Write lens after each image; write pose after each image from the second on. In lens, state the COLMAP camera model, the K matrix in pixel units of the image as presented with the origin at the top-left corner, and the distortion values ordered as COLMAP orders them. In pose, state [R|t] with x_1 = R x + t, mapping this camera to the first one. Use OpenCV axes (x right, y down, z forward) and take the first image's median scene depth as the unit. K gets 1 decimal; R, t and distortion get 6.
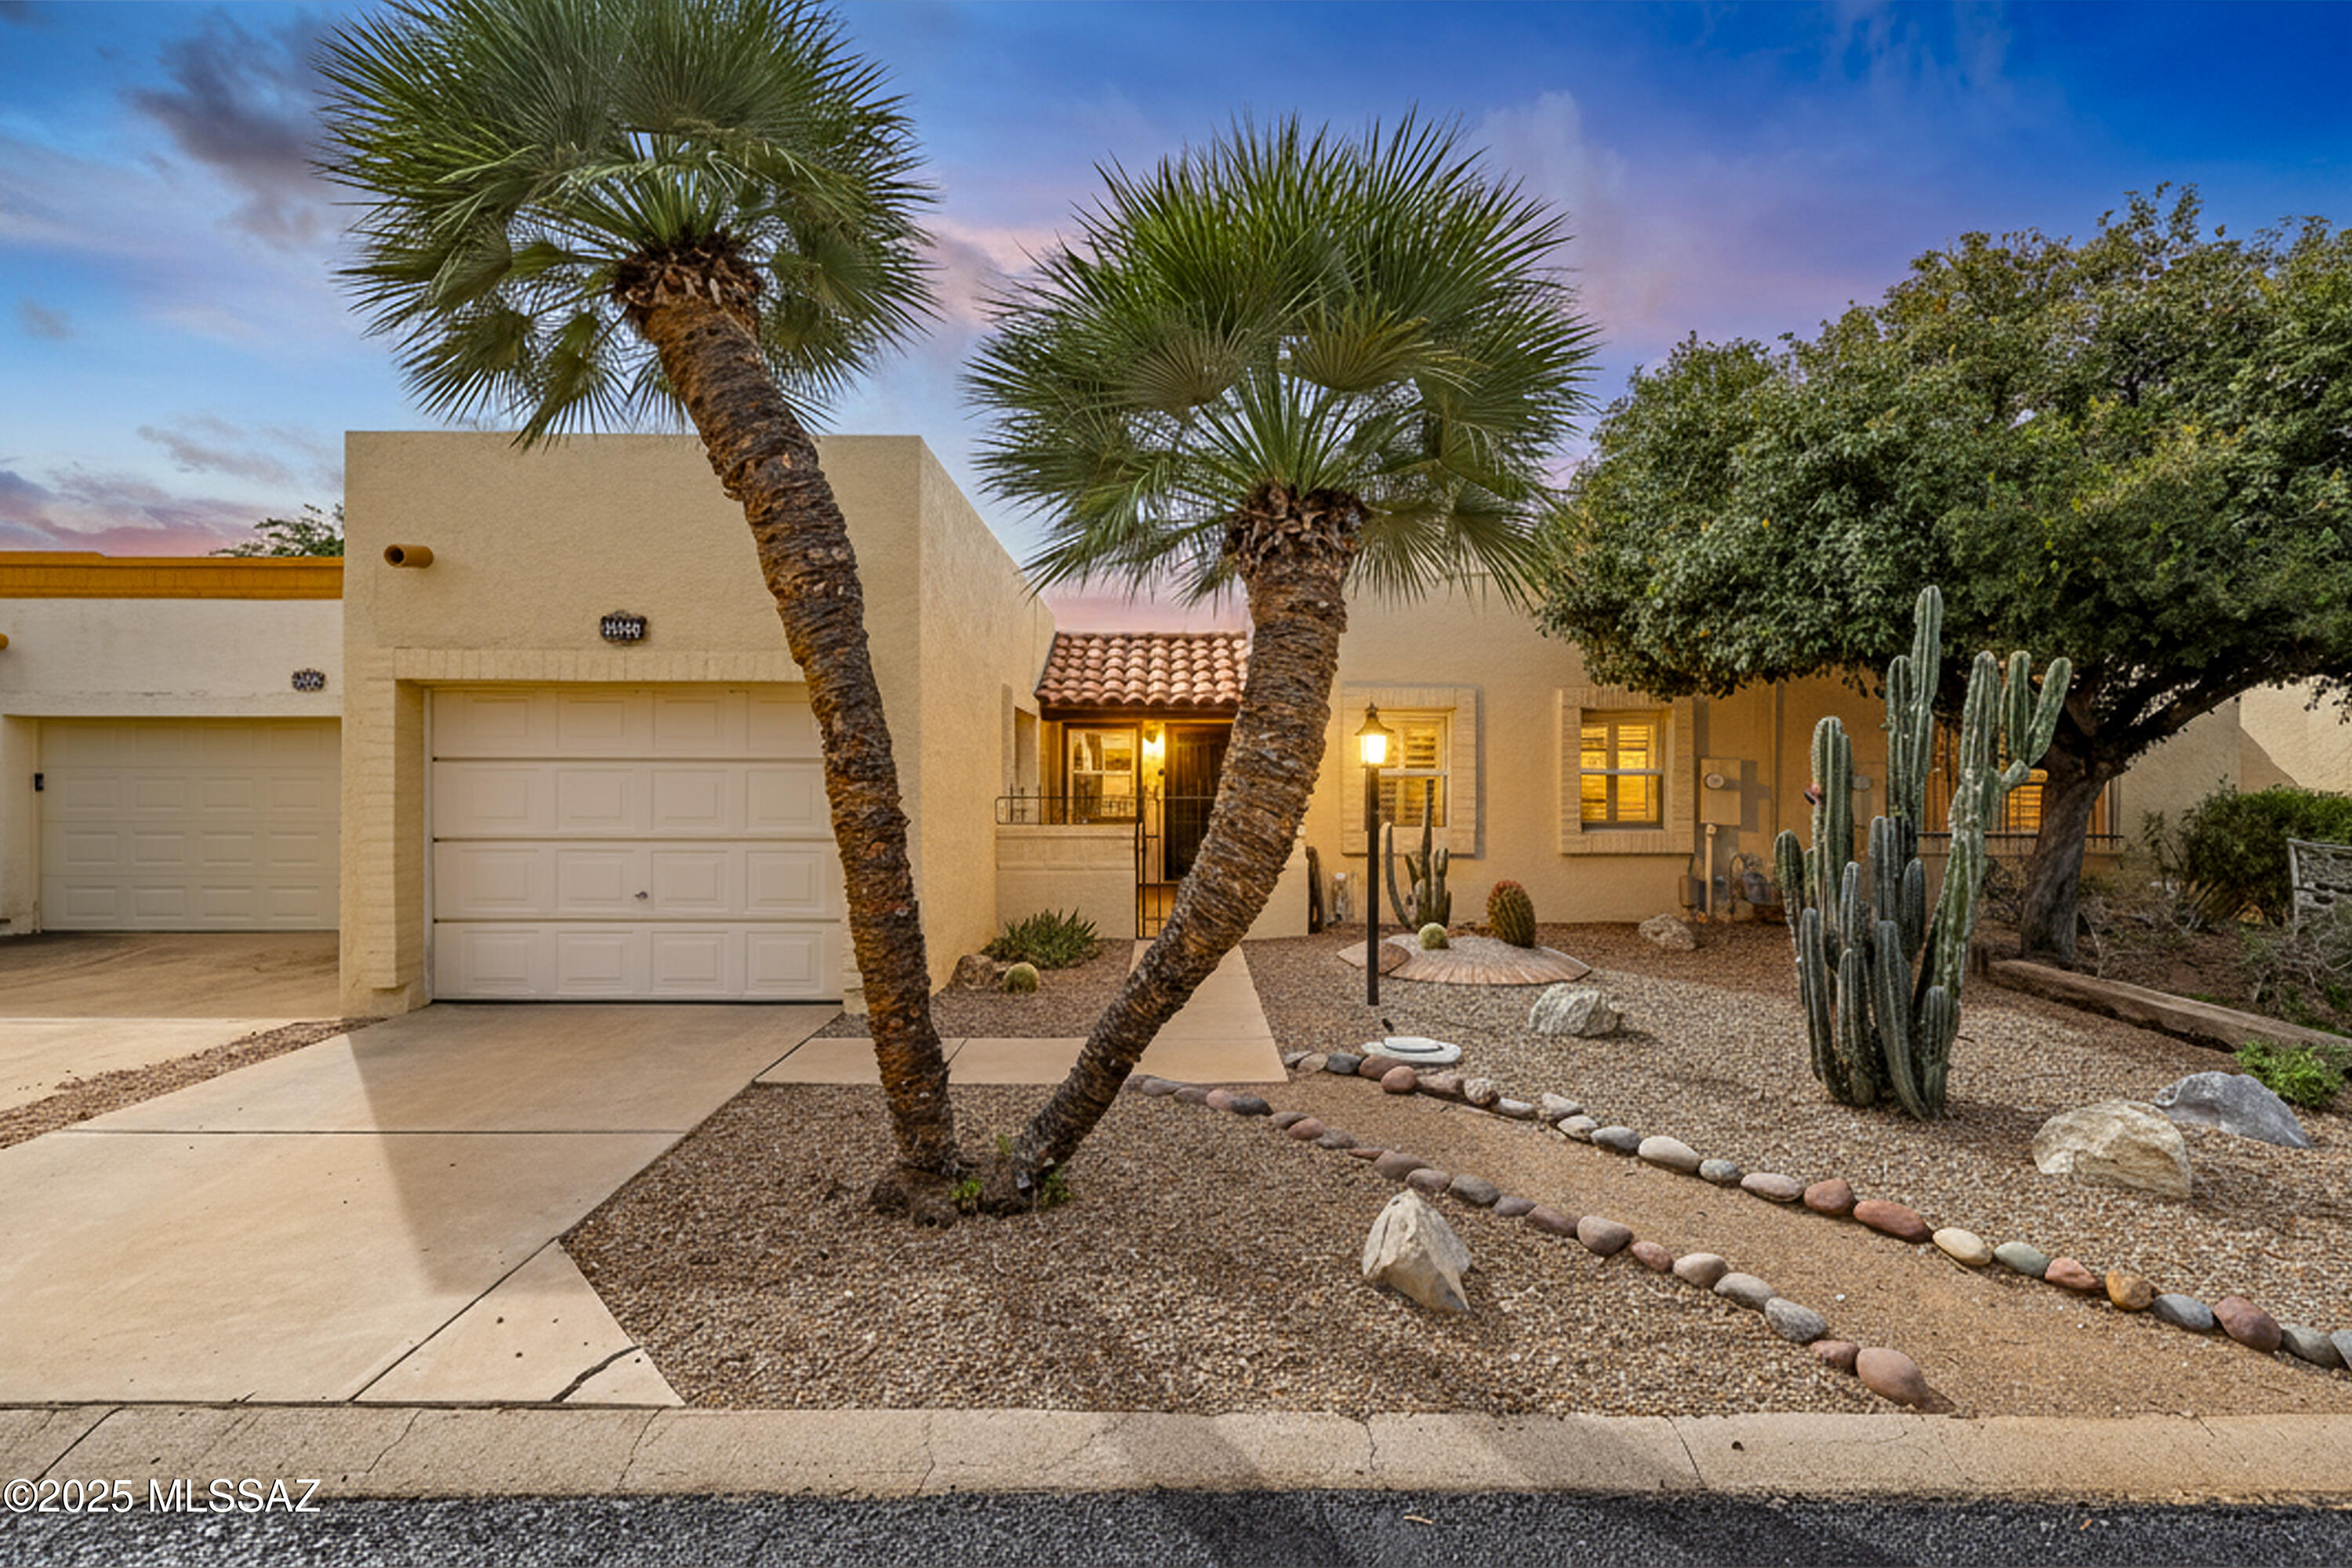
lens RADIAL K [[1131.9, 0, 1176.1], [0, 1131.9, 799.4], [0, 0, 1]] dist [0.003468, 0.001192]
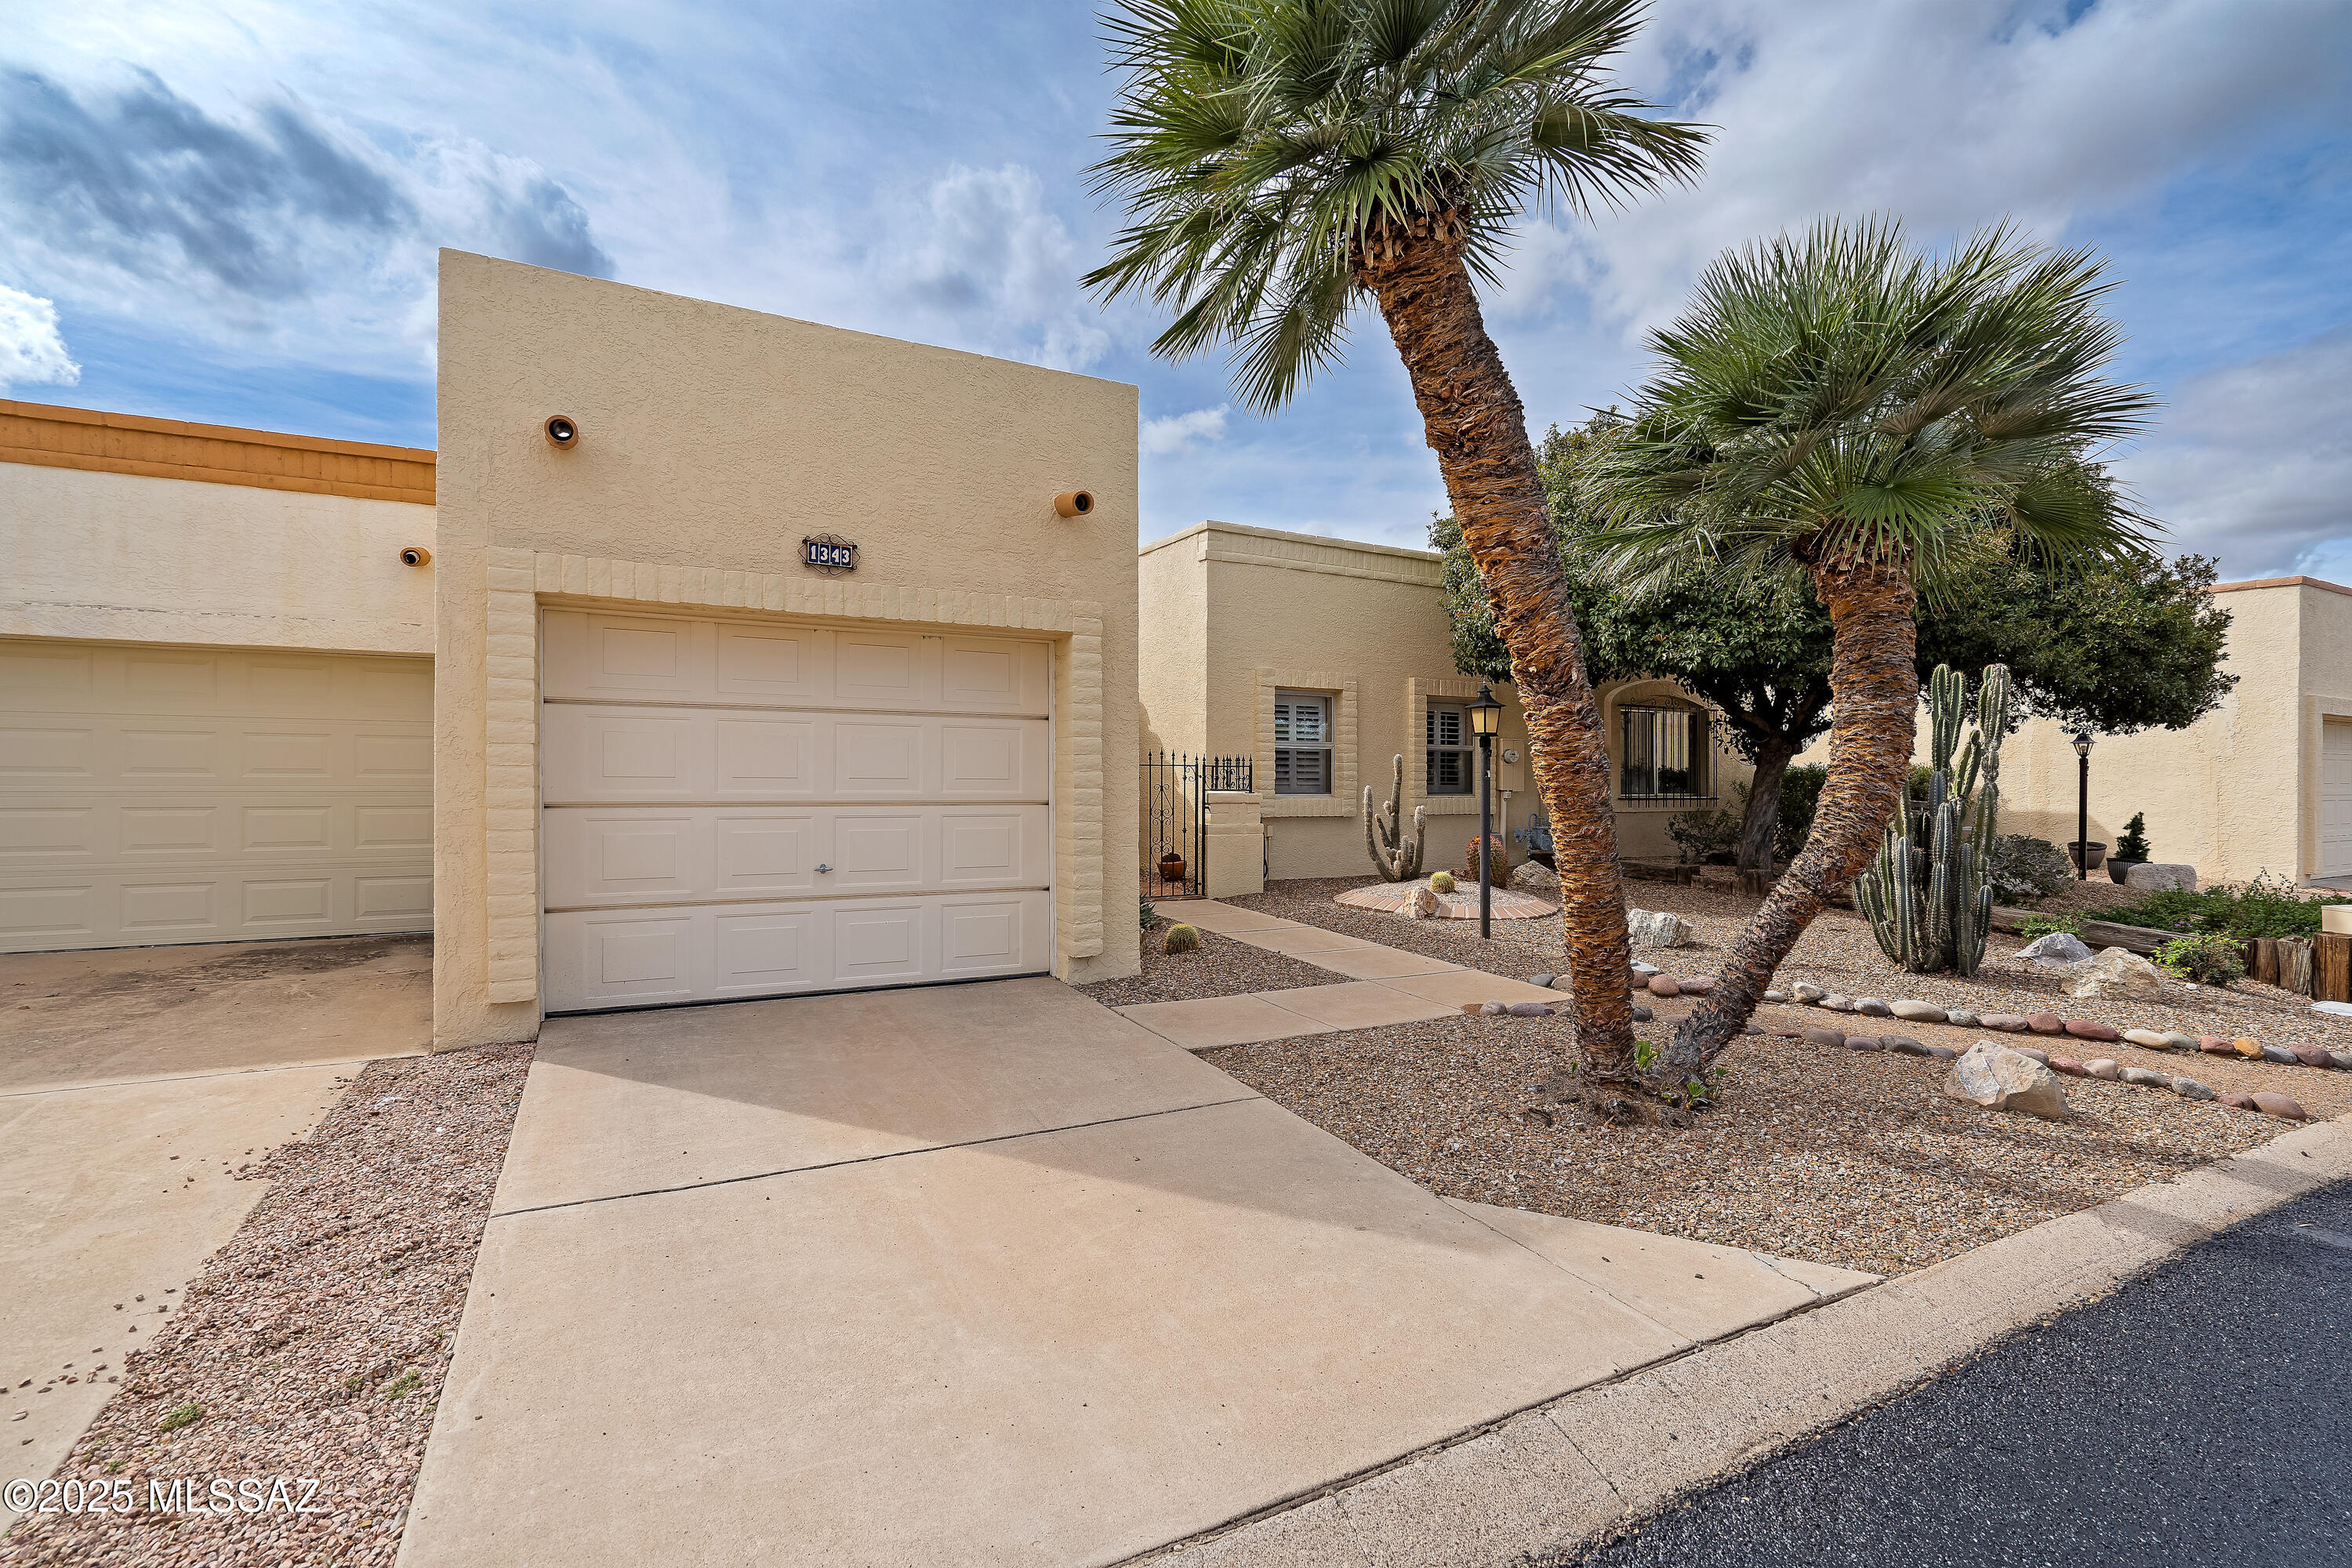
lens RADIAL K [[1086.7, 0, 1171.9], [0, 1086.7, 774.7], [0, 0, 1]] dist [-0.005794, 0.002261]
pose [[0.883978, 0.005062, 0.467501, -0.642853], [-0.001437, 0.999966, -0.008110, 0.021195], [-0.467526, 0.006498, 0.883955, 0.158965]]
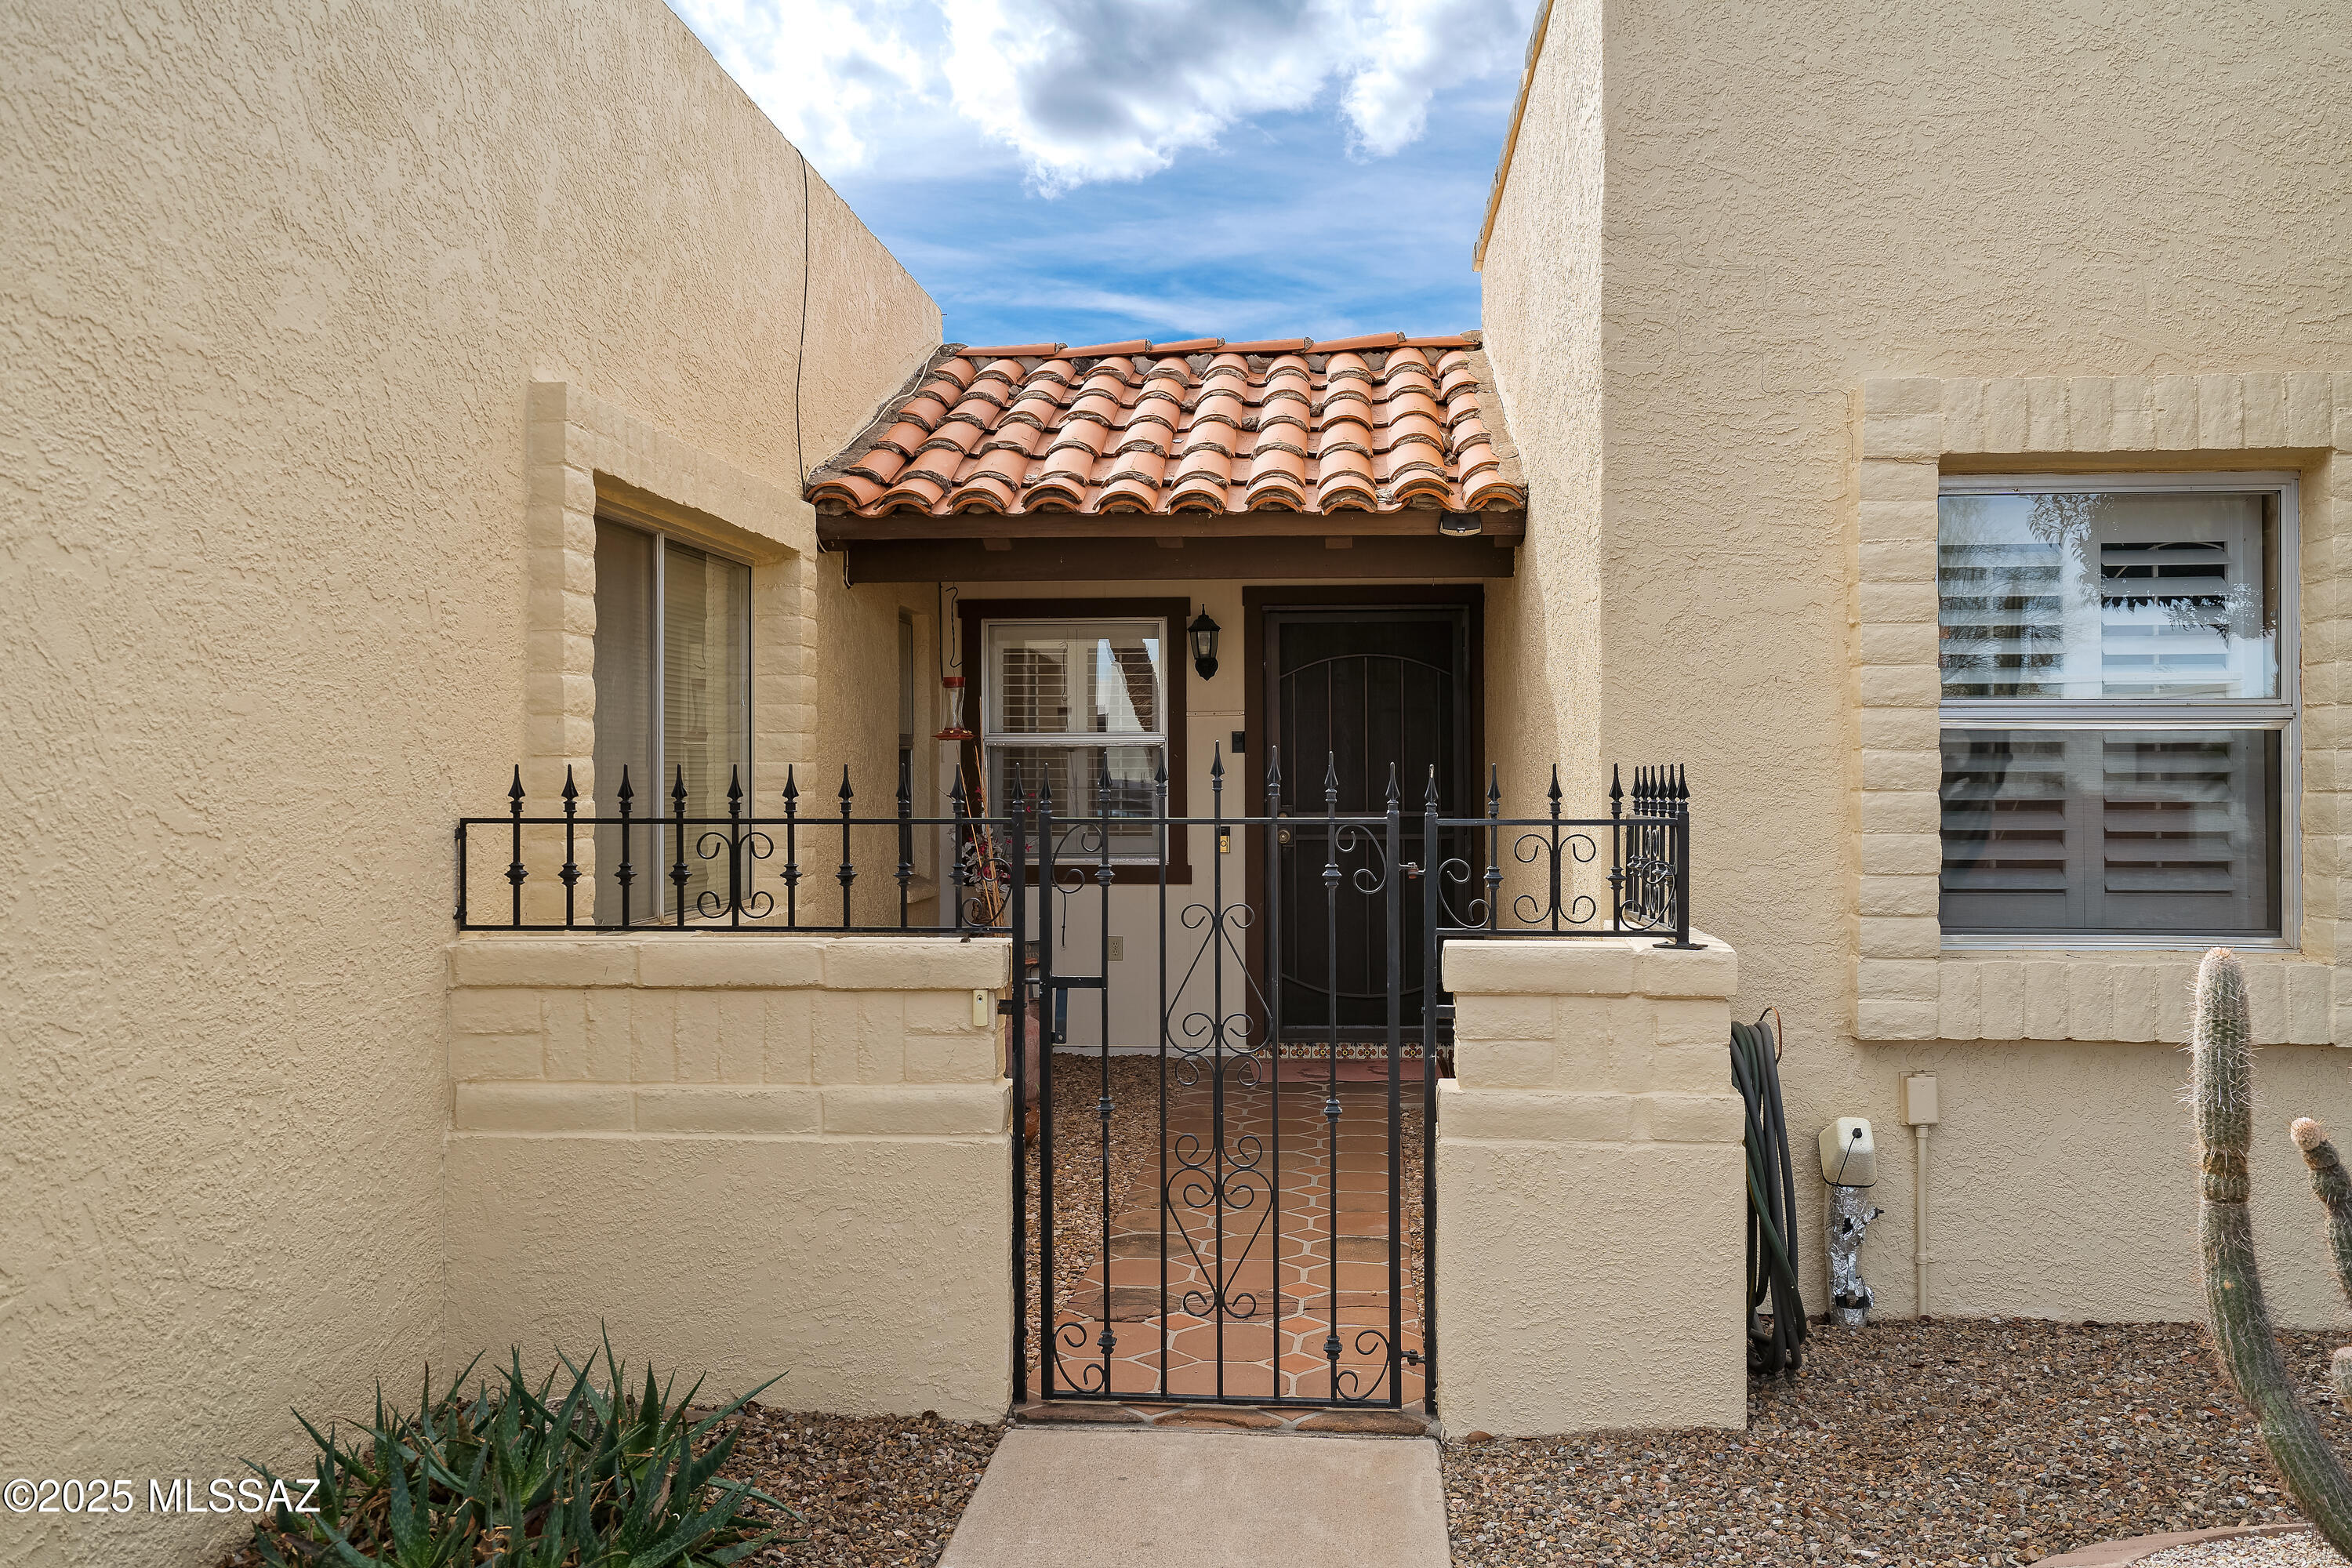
lens RADIAL K [[1948.1, 0, 1181.2], [0, 1948.1, 796.5], [0, 0, 1]] dist [0.036373, 0.001874]
pose [[0.995518, 0.001029, -0.094565, 0.056404], [-0.001522, 0.999986, -0.005142, -0.006040], [0.094558, 0.005263, 0.995505, 0.837267]]
